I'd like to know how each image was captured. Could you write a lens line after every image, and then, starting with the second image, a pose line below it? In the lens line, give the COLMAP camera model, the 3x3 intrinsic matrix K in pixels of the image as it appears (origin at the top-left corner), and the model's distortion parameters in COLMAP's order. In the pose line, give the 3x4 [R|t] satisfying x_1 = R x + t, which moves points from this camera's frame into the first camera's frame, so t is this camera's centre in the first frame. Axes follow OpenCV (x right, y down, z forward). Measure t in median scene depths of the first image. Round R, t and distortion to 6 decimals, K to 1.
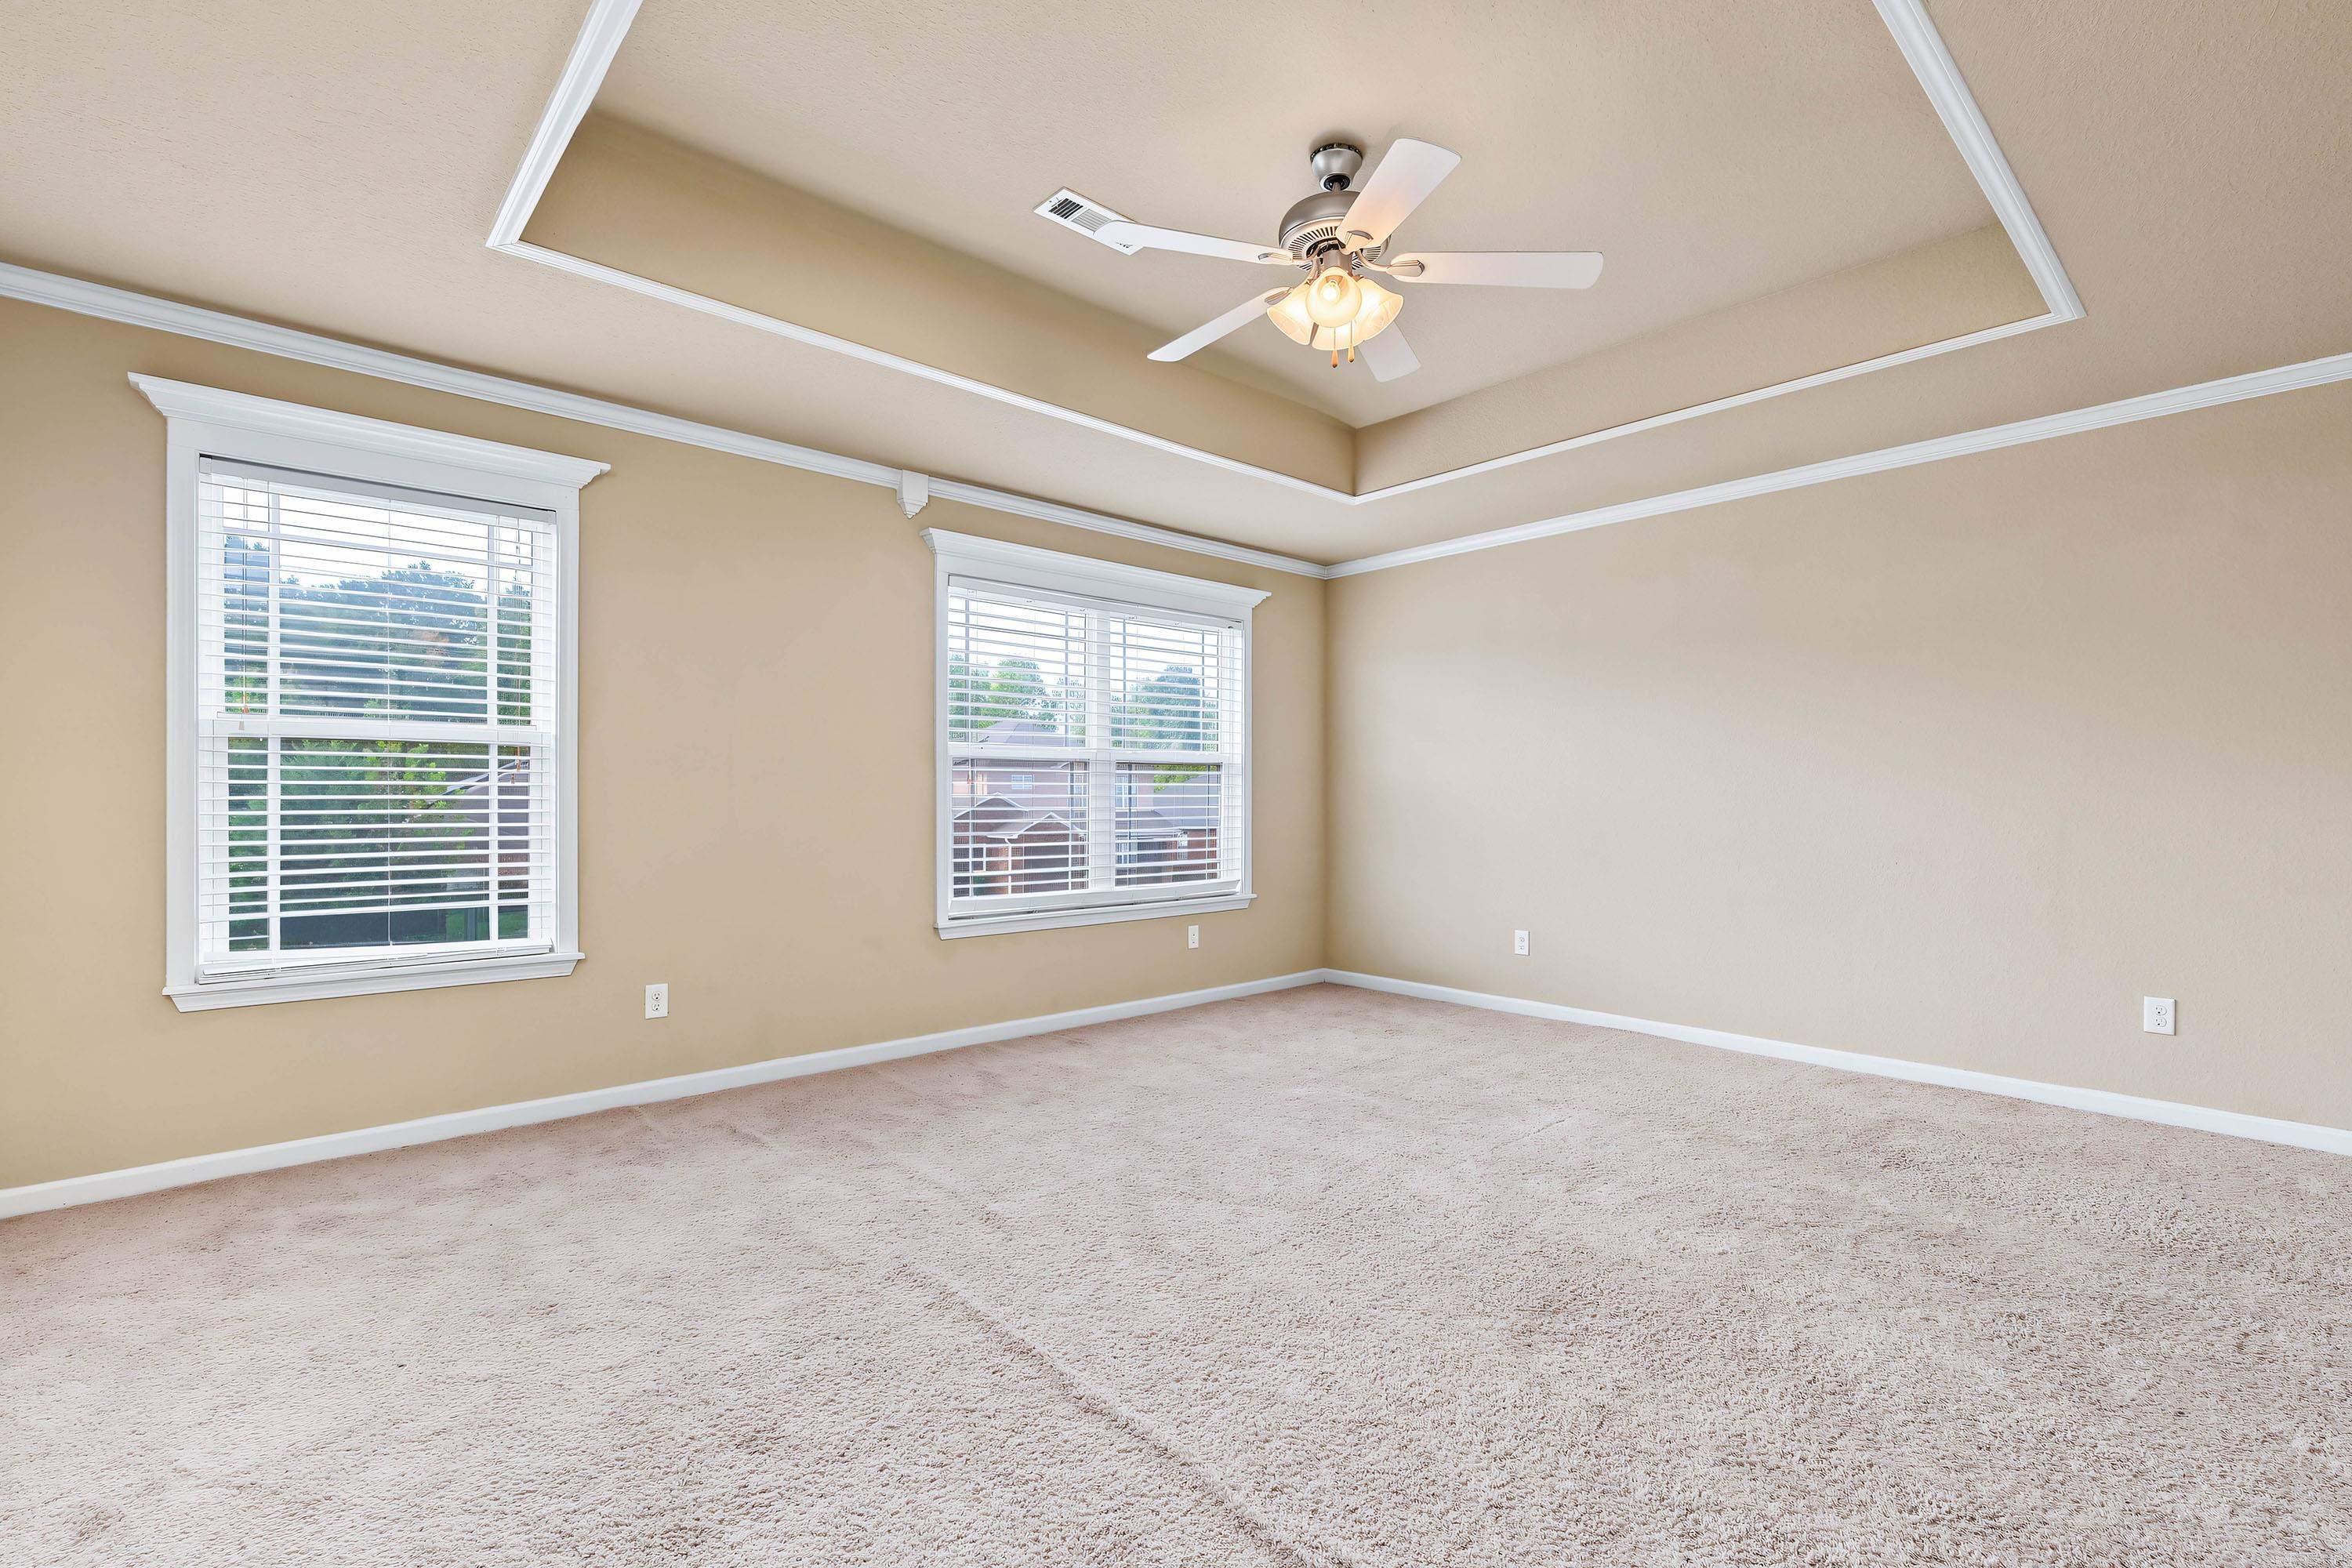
lens RADIAL K [[1046.9, 0, 1166.5], [0, 1046.9, 798.5], [0, 0, 1]] dist [-0.012292, 0.000071]
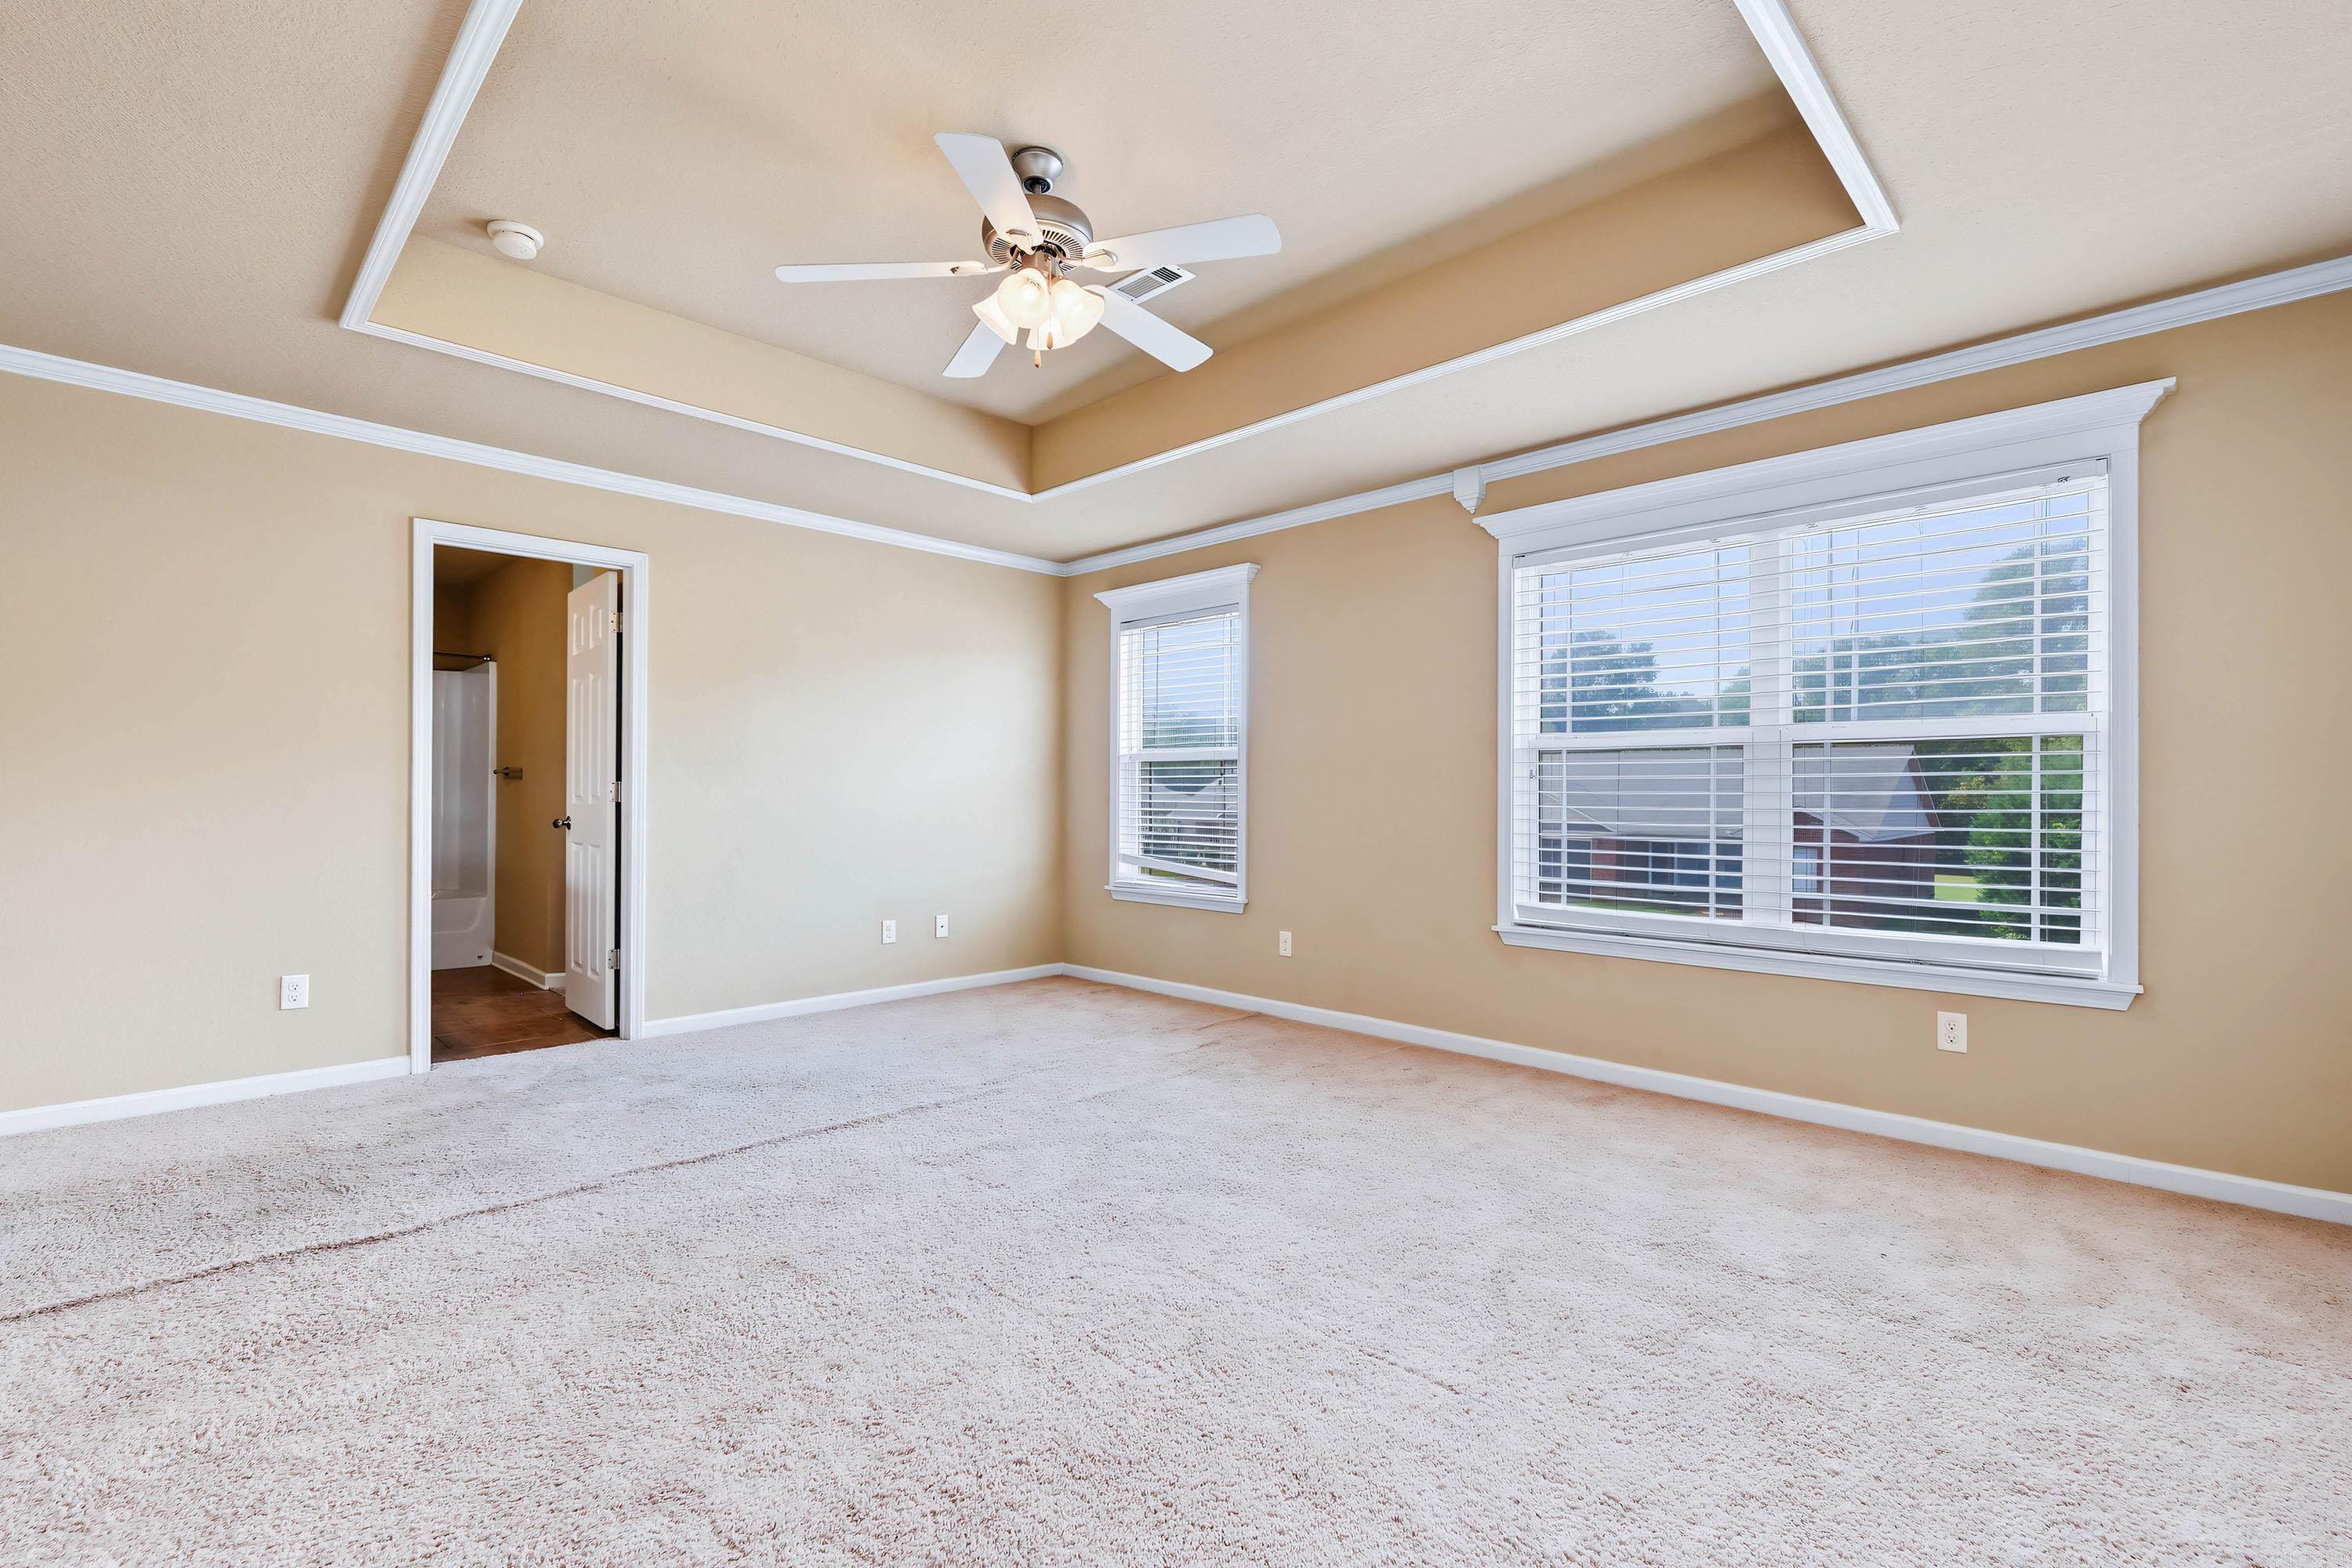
lens RADIAL K [[1048.4, 0, 1179.5], [0, 1048.4, 789.1], [0, 0, 1]] dist [-0.001584, -0.000274]
pose [[0.058756, -0.004690, -0.998261, 0.636474], [-0.003944, 0.999980, -0.004930, 0.000415], [0.998265, 0.004227, 0.058736, 0.576097]]
